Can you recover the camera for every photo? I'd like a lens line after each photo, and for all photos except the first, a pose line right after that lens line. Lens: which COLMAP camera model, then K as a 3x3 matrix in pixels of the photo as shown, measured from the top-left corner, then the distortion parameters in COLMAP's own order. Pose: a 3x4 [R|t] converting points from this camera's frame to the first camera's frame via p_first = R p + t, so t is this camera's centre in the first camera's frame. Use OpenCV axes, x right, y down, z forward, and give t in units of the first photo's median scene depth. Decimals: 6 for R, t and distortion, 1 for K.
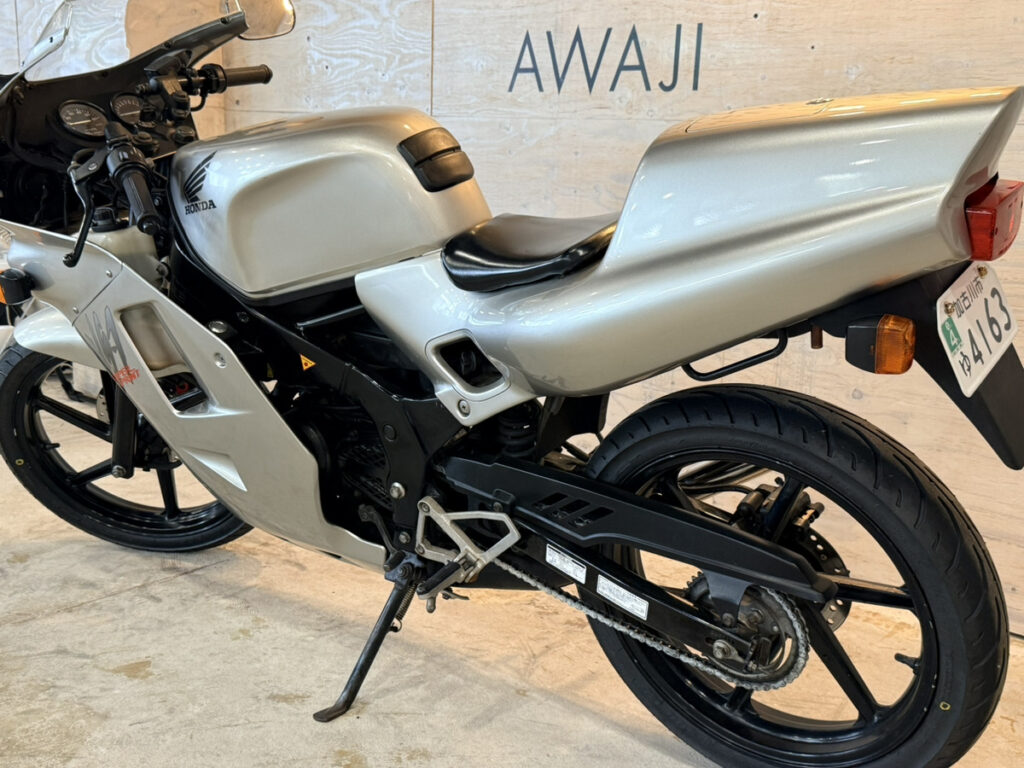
lens RADIAL K [[1115.3, 0, 512.0], [0, 1115.3, 384.0], [0, 0, 1]] dist [0.208107, -0.483740]
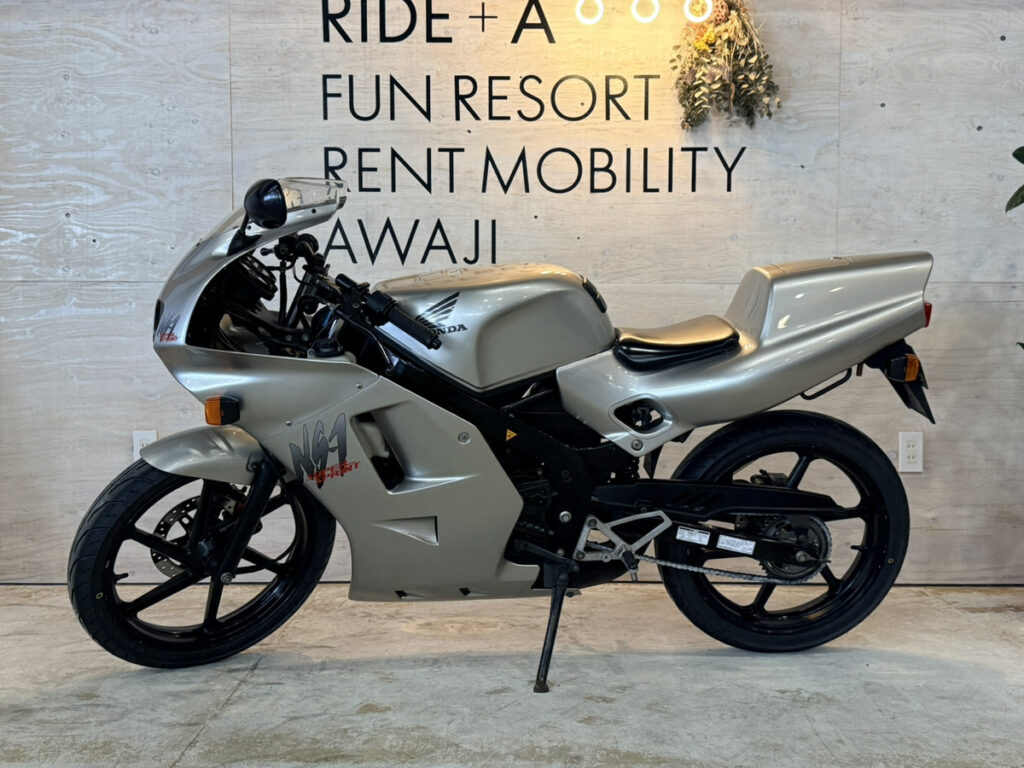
lens RADIAL K [[1115.3, 0, 512.0], [0, 1115.3, 384.0], [0, 0, 1]] dist [0.208107, -0.483740]
pose [[0.750178, -0.054453, 0.658990, -0.723936], [0.165162, 0.980445, -0.107002, 0.045824], [-0.640277, 0.189110, 0.744502, -0.048977]]
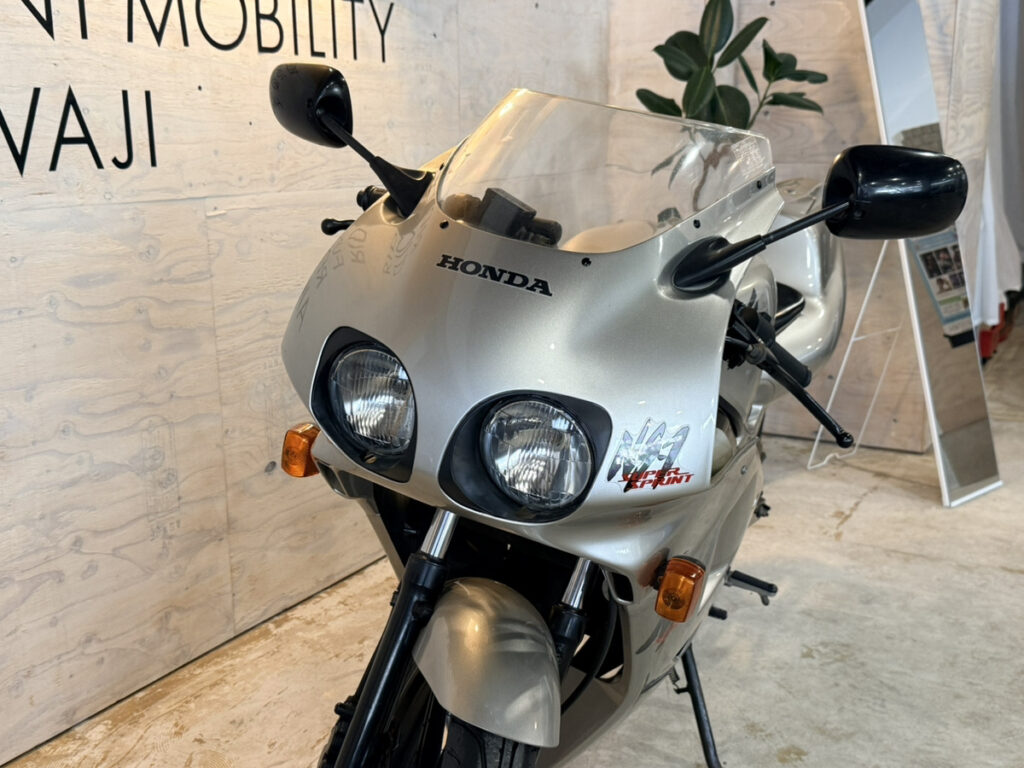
lens RADIAL K [[1122.2, 0, 514.3], [0, 1122.2, 388.5], [0, 0, 1]] dist [0.192211, -0.473095]
pose [[-0.198834, -0.250401, 0.947504, -0.710169], [0.211204, 0.933142, 0.290926, -0.277934], [-0.957005, 0.257963, -0.132655, 0.839284]]
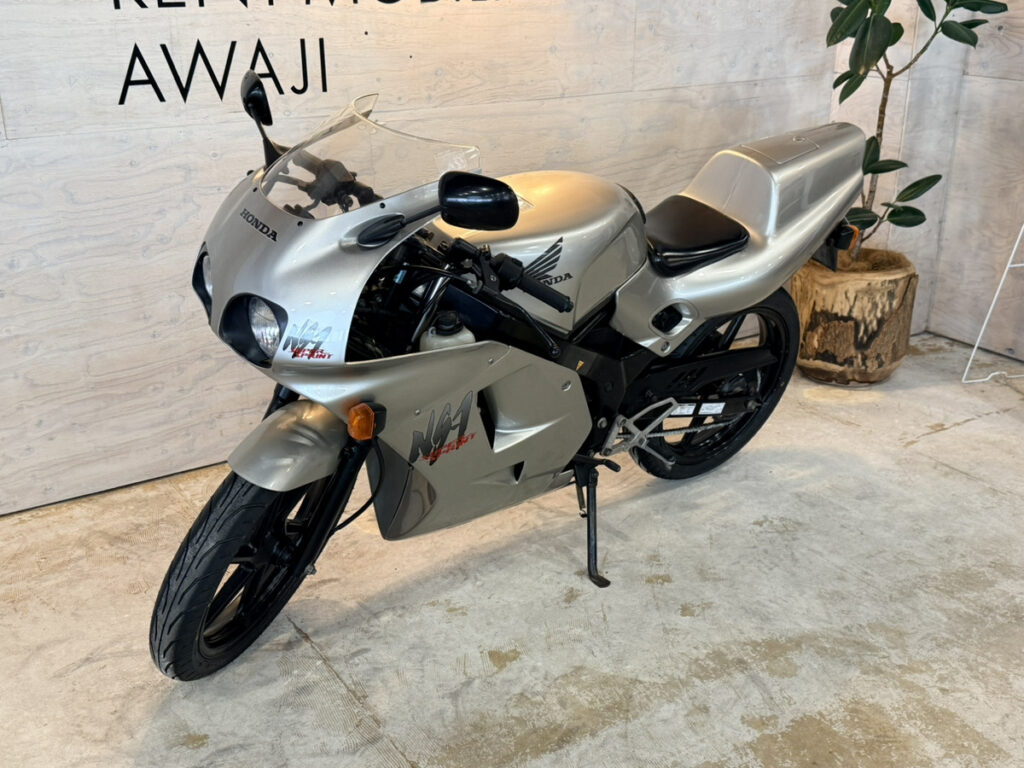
lens RADIAL K [[1115.3, 0, 512.0], [0, 1115.3, 384.0], [0, 0, 1]] dist [0.208107, -0.483740]
pose [[0.268446, -0.377406, 0.886285, -0.943380], [0.213577, 0.920476, 0.327276, -0.306446], [-0.939320, 0.101434, 0.327704, 0.403810]]
